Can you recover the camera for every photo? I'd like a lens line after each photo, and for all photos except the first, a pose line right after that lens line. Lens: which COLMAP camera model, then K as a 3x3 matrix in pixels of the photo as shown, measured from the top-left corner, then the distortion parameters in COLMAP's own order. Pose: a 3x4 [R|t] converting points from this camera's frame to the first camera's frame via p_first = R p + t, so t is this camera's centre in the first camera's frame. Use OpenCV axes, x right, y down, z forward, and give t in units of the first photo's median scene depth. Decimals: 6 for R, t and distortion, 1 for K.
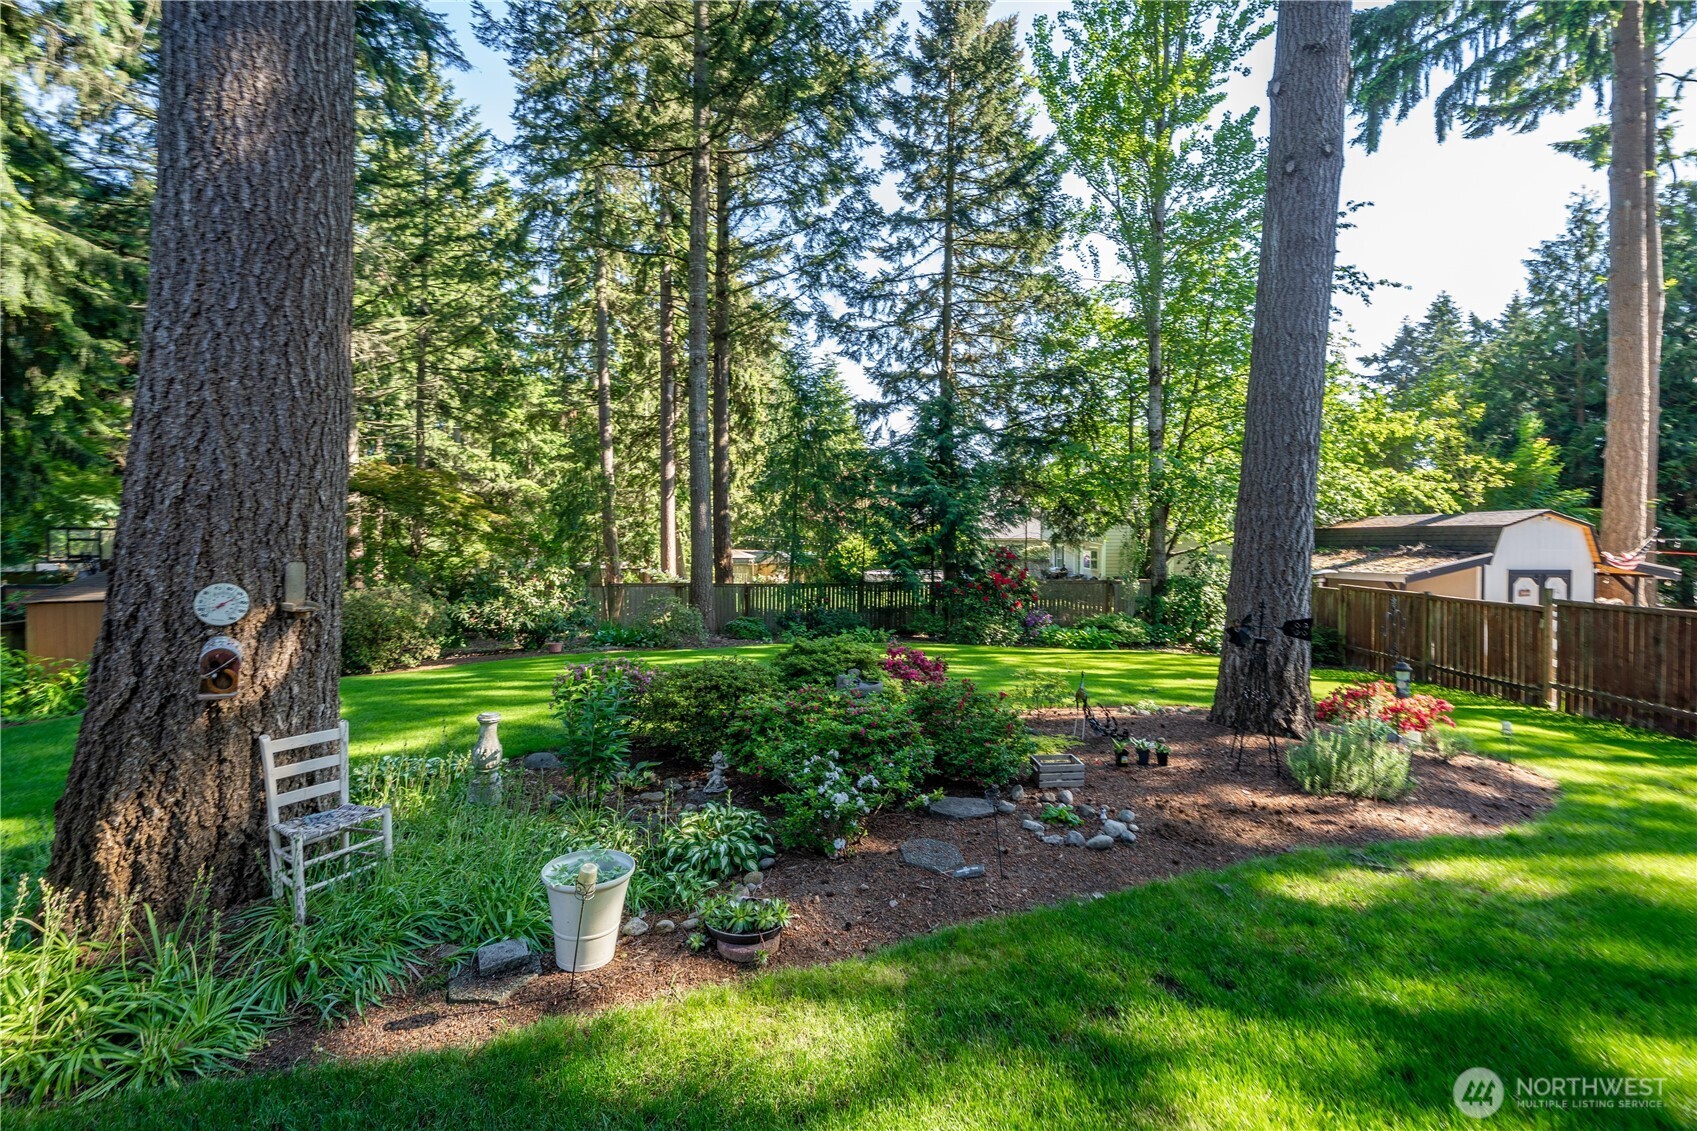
lens RADIAL K [[711.5, 0, 838.9], [0, 711.5, 548.0], [0, 0, 1]] dist [0.000575, 0.000299]
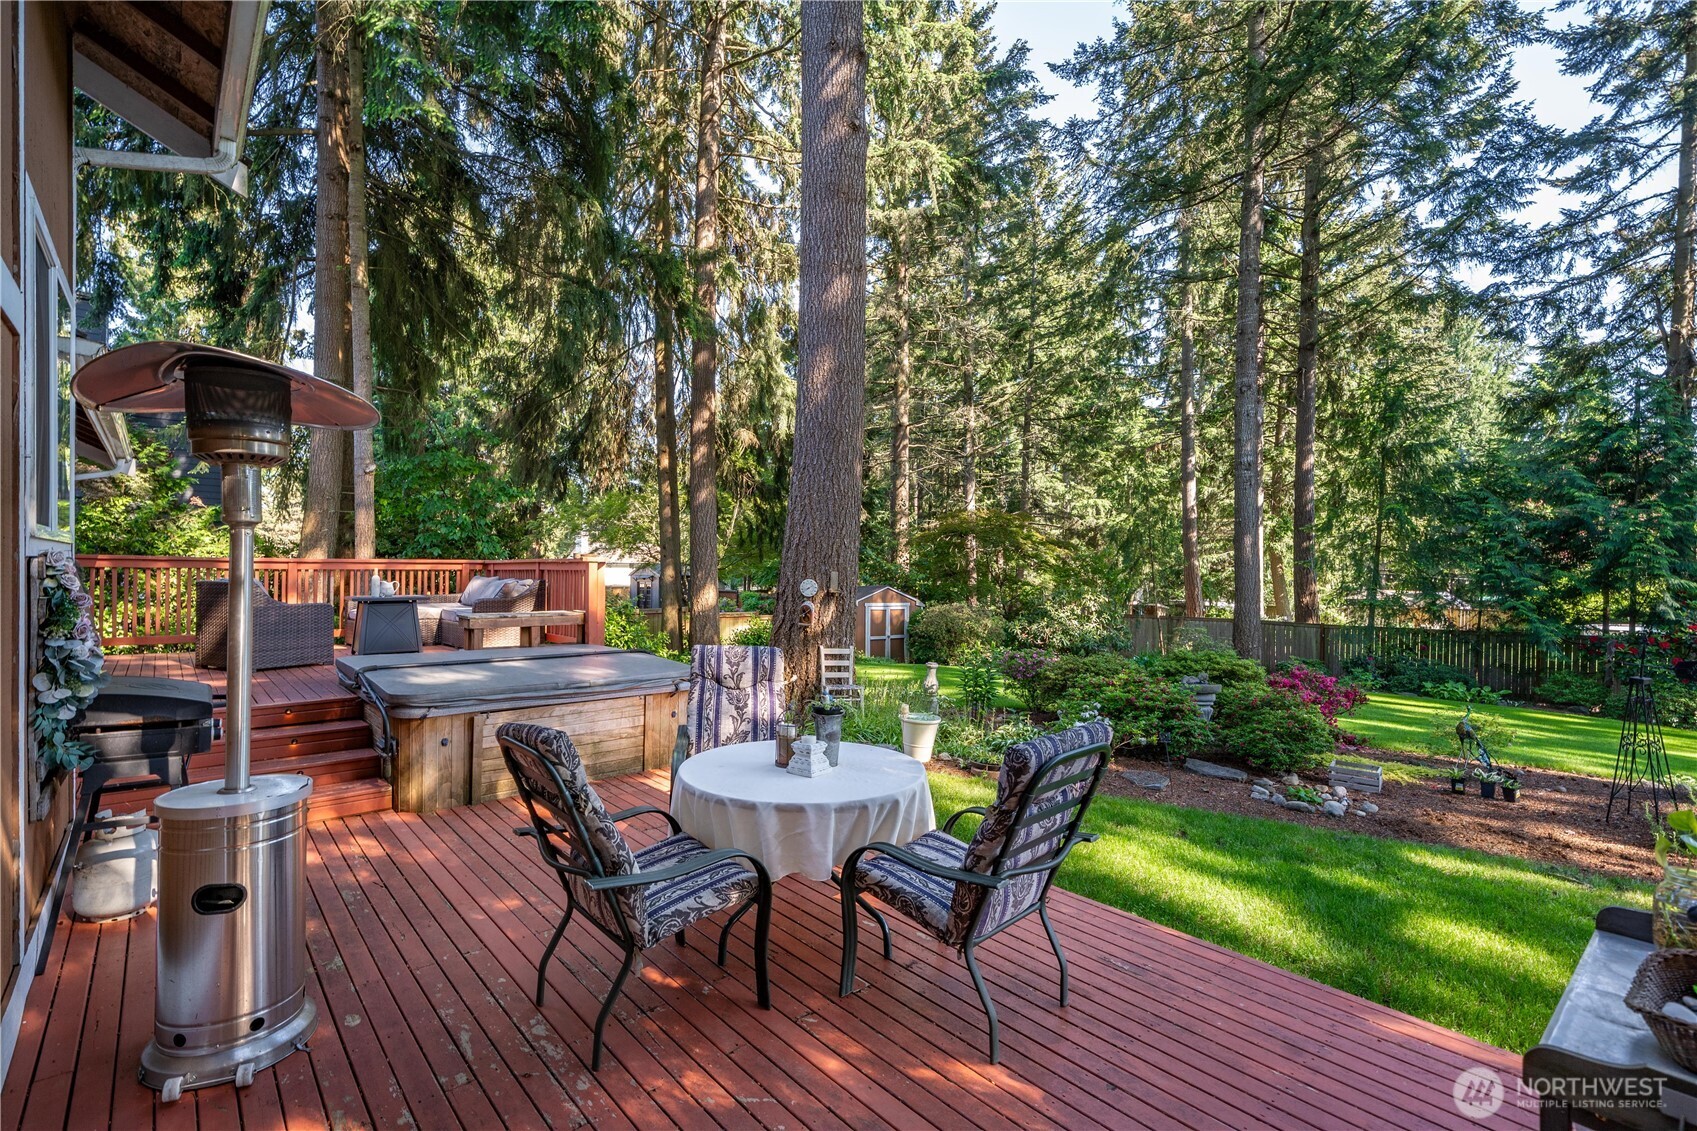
lens RADIAL K [[765.9, 0, 837.3], [0, 765.9, 569.9], [0, 0, 1]] dist [0.000641, -0.000312]
pose [[0.689113, 0.008647, -0.724602, 0.124851], [-0.022572, 0.999700, -0.009536, 0.004813], [0.724302, 0.022927, 0.689101, -0.082883]]
